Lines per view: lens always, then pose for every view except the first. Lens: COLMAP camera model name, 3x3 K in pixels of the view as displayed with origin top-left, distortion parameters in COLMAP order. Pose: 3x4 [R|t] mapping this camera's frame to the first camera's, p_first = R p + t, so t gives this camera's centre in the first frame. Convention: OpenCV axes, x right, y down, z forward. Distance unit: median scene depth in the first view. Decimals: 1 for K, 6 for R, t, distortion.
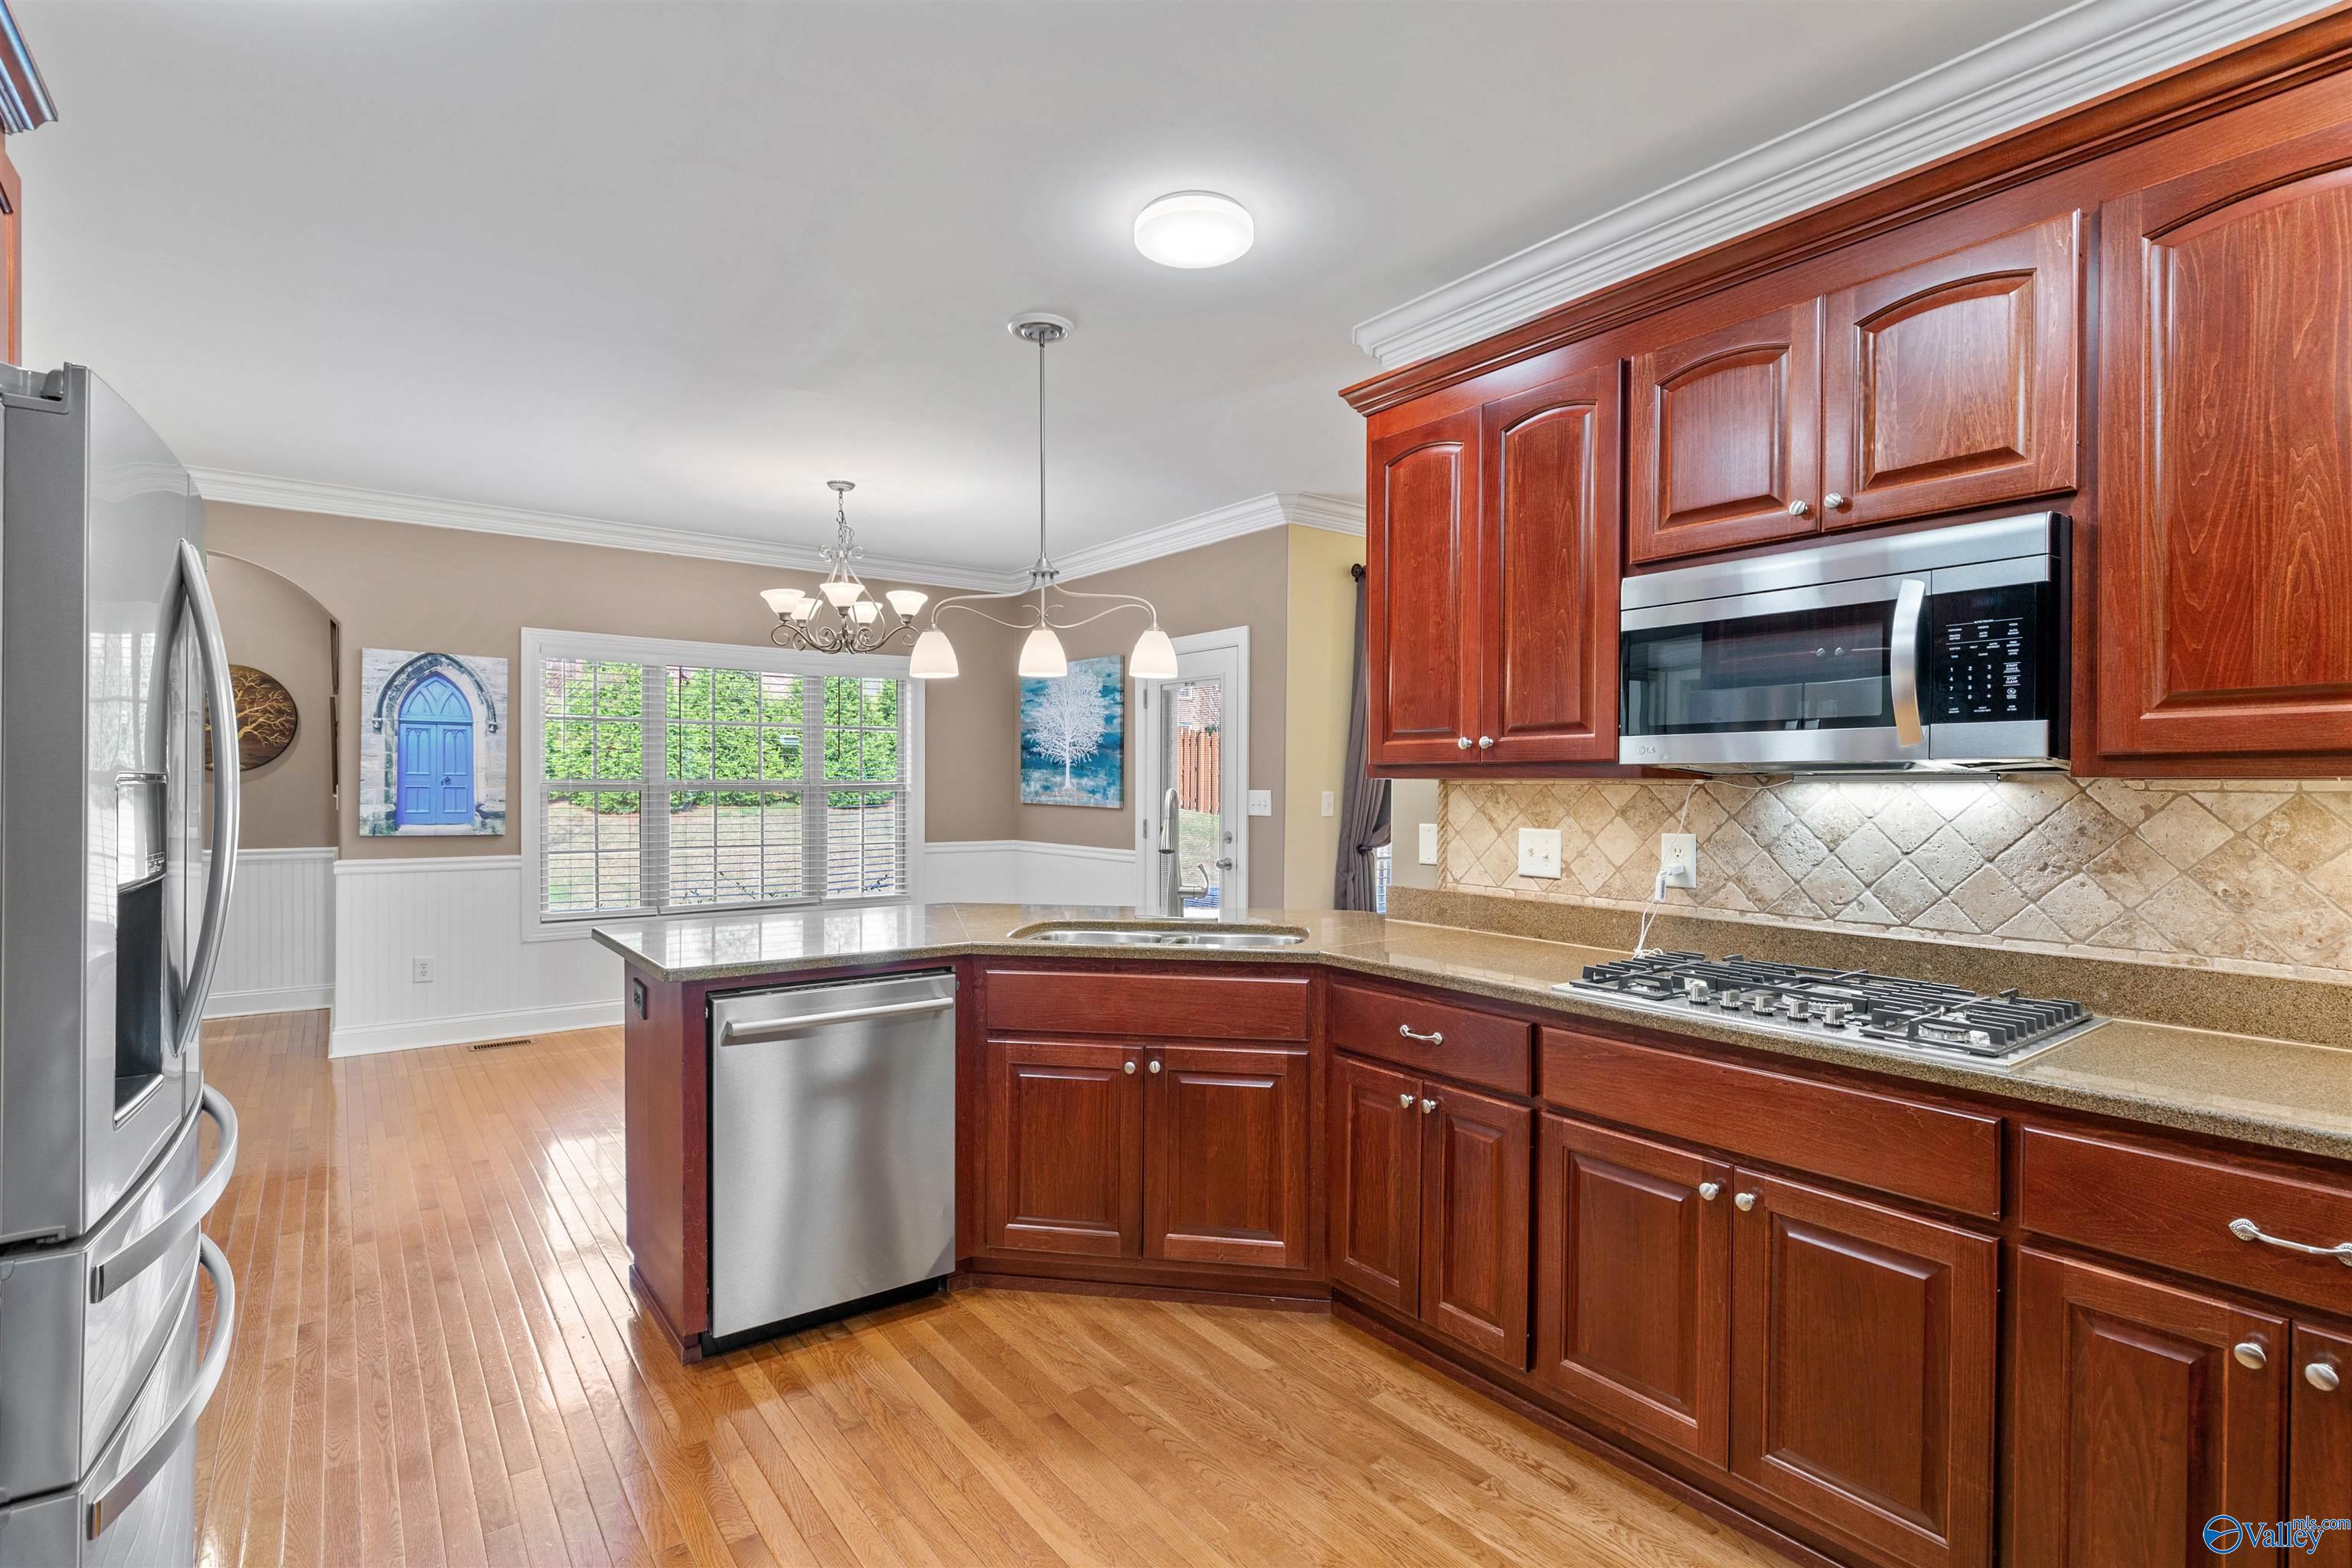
lens RADIAL K [[1116.9, 0, 1178.1], [0, 1116.9, 793.1], [0, 0, 1]] dist [0.003481, 0.000118]
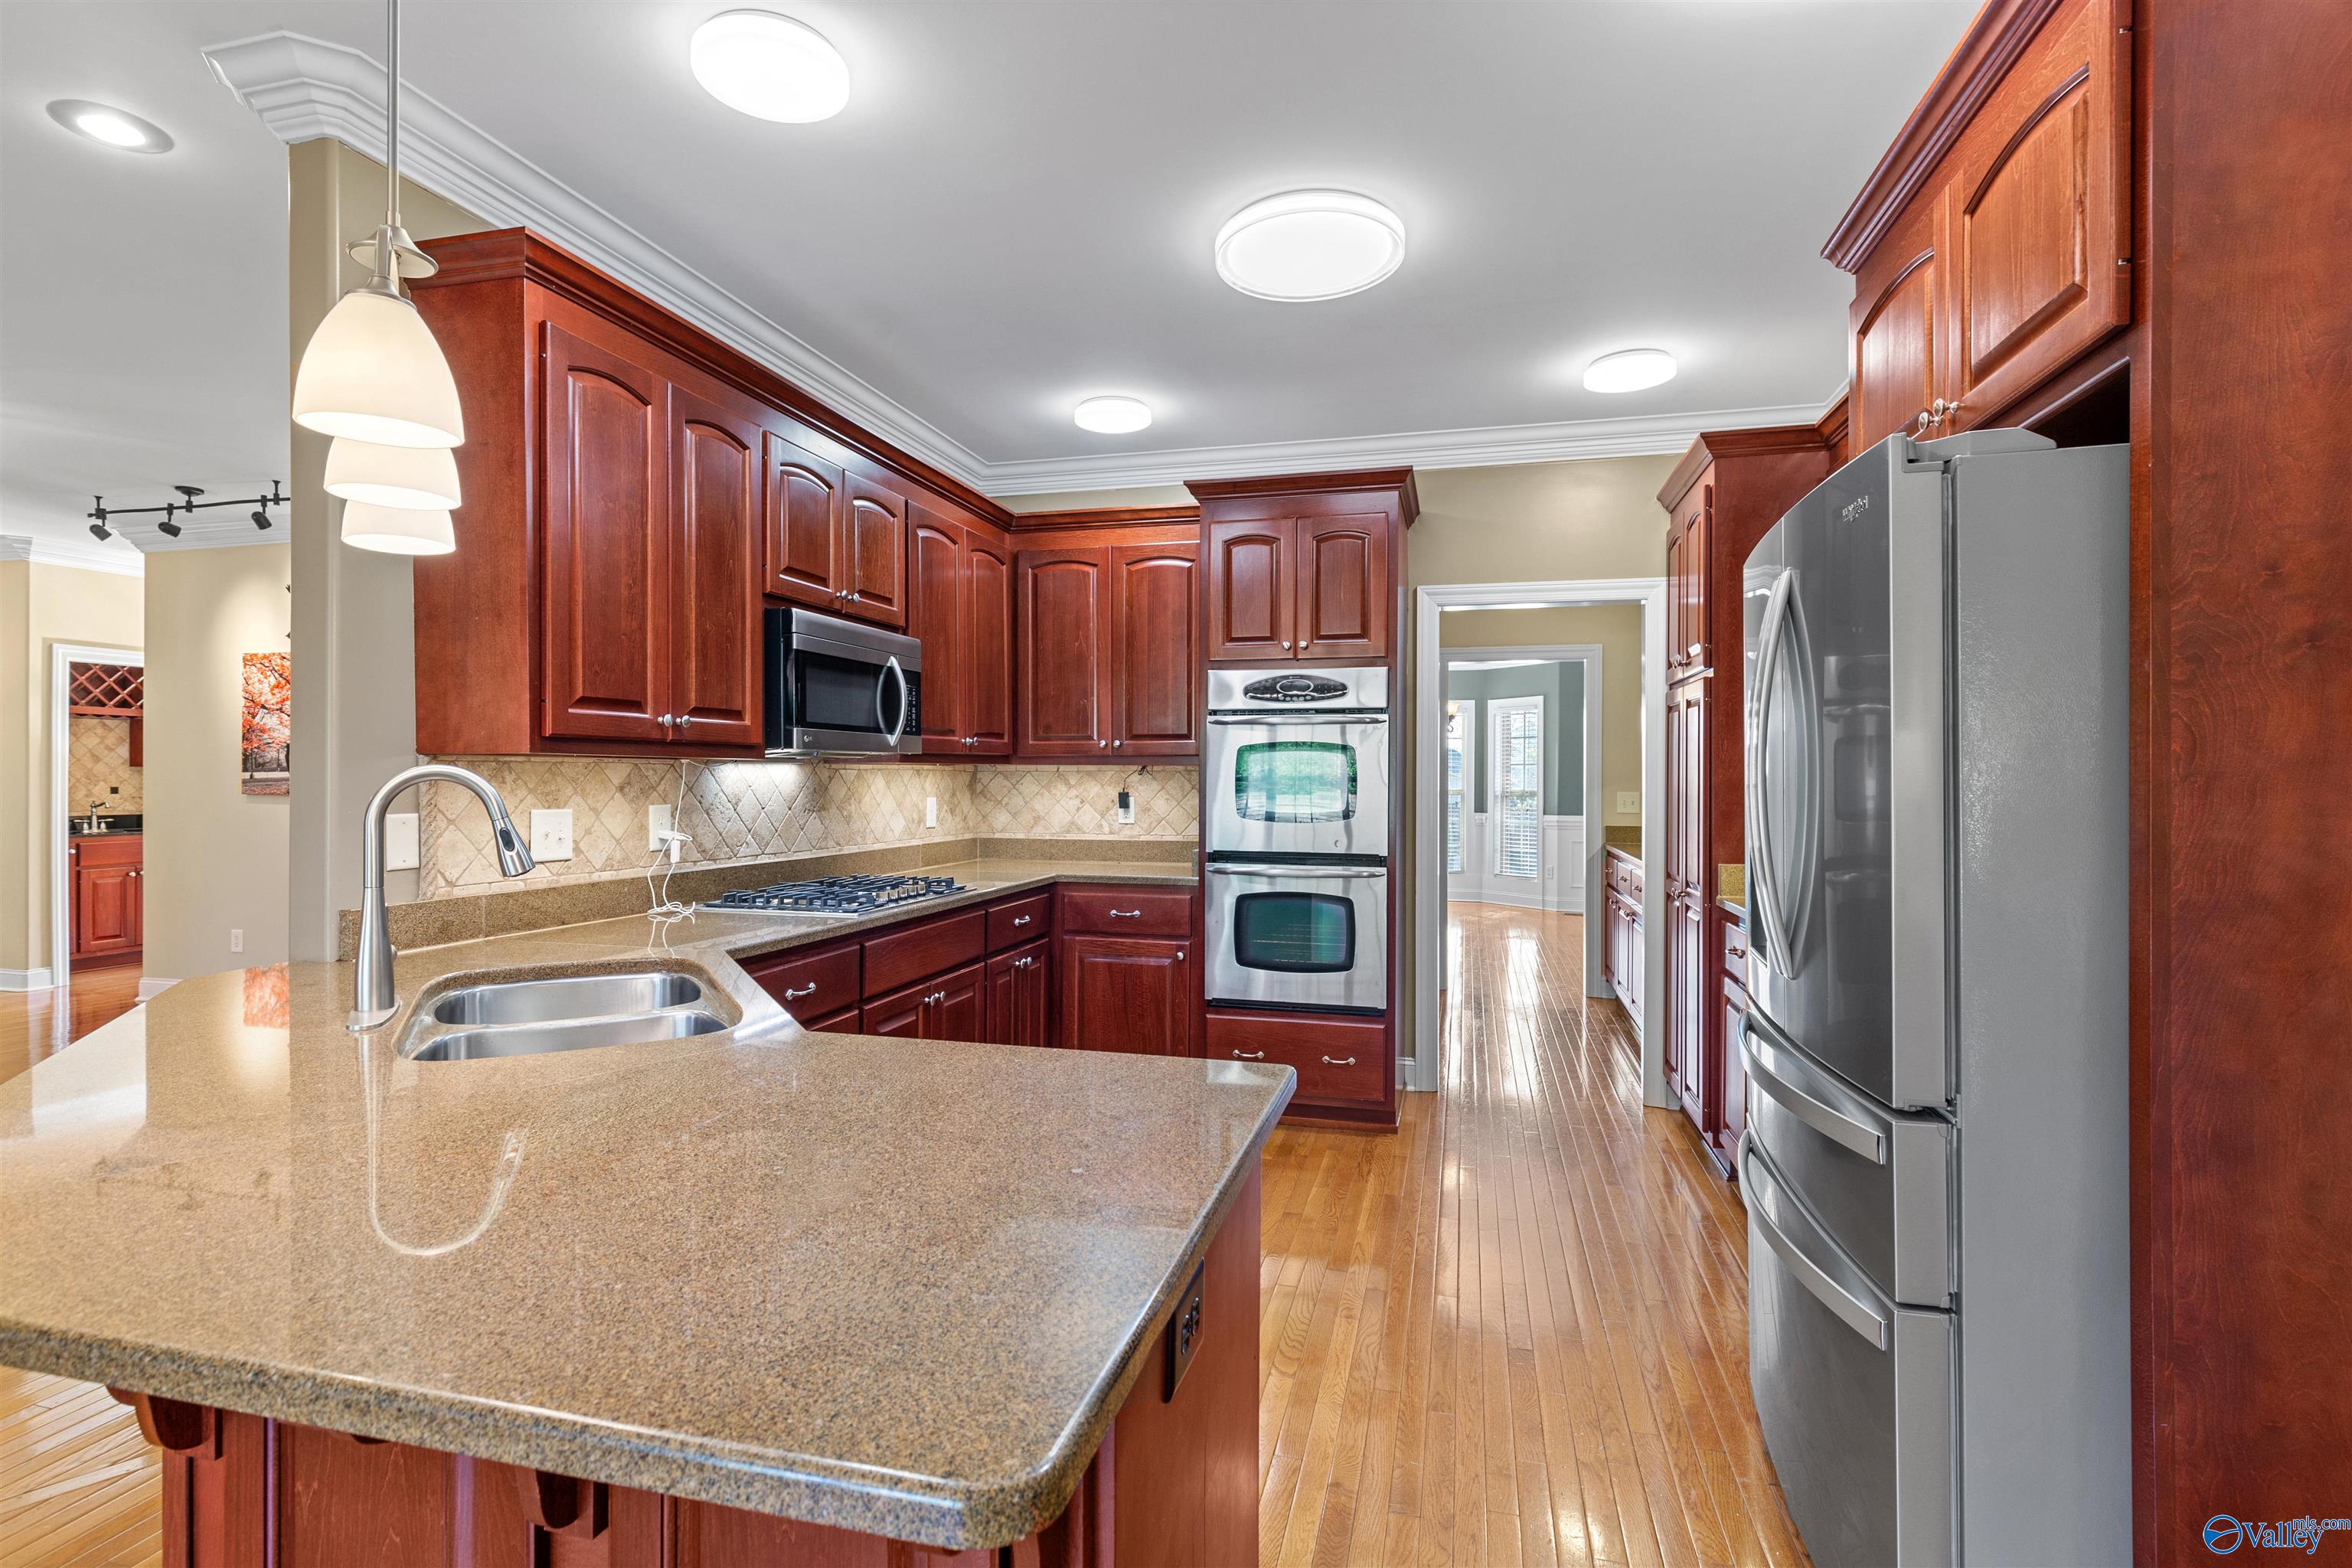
lens RADIAL K [[1116.9, 0, 1178.8], [0, 1116.9, 782.8], [0, 0, 1]] dist [0.003481, 0.000118]
pose [[-0.624640, -0.008424, 0.780868, -0.386431], [0.001496, 0.999927, 0.011984, -0.000363], [-0.780912, 0.008654, -0.624581, 0.618313]]
